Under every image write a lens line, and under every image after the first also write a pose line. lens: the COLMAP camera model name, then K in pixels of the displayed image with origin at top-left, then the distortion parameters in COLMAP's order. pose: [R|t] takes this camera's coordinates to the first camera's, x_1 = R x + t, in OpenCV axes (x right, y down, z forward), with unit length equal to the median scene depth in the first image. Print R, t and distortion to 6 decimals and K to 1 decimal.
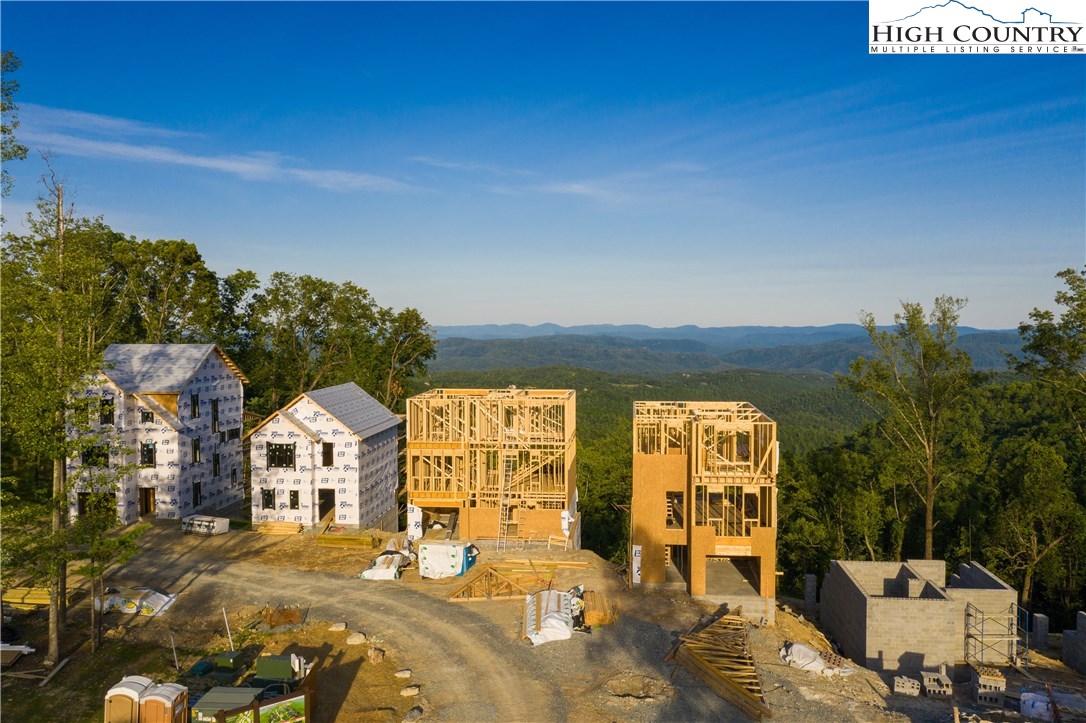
lens RADIAL K [[854.4, 0, 542.7], [0, 854.4, 369.7], [0, 0, 1]] dist [0.010182, 0.008957]
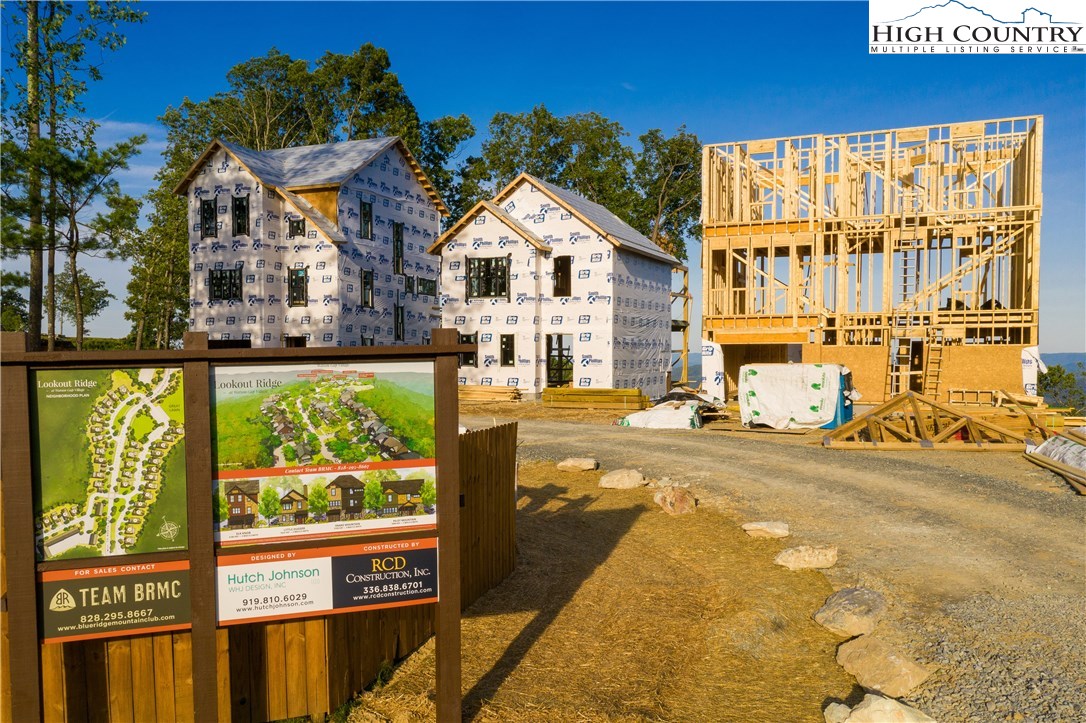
lens RADIAL K [[919.7, 0, 508.0], [0, 919.7, 403.7], [0, 0, 1]] dist [0.002824, 0.005473]
pose [[0.952985, 0.013923, -0.302696, -0.092732], [-0.013753, 0.999902, 0.002693, 0.187796], [0.302704, 0.001597, 0.953083, 0.380497]]
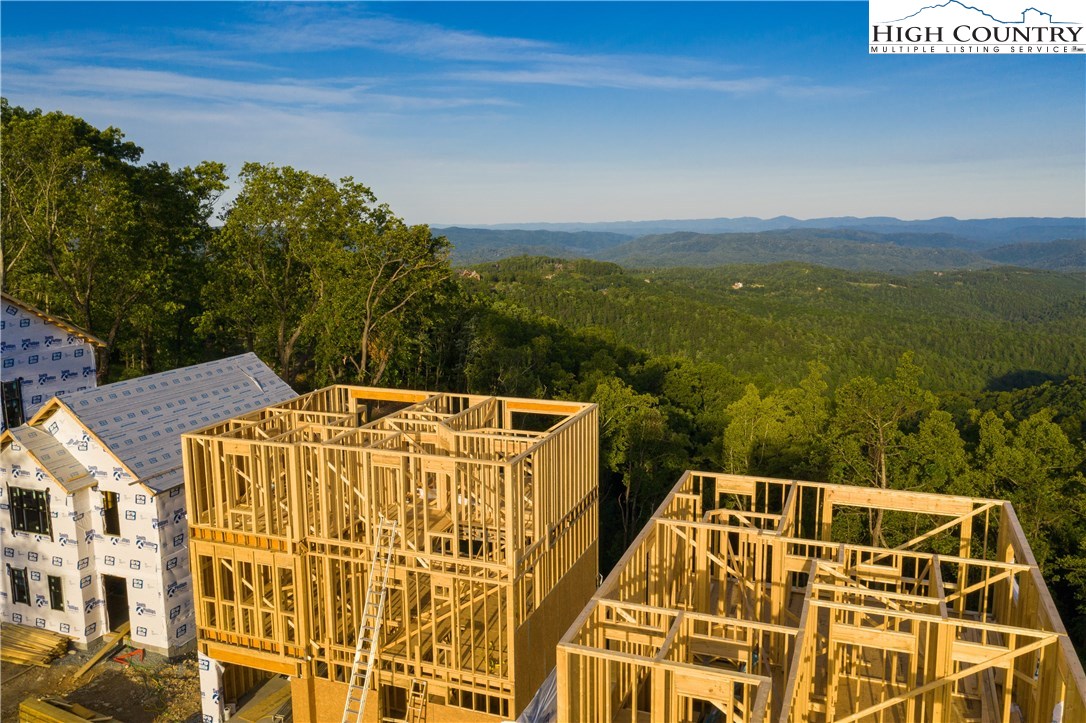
lens RADIAL K [[854.4, 0, 542.7], [0, 854.4, 369.7], [0, 0, 1]] dist [0.010182, 0.008957]
pose [[0.965254, 0.038787, -0.258417, 0.134524], [-0.006993, 0.992403, 0.122832, -0.053696], [0.261218, -0.116757, 0.958192, 0.582422]]
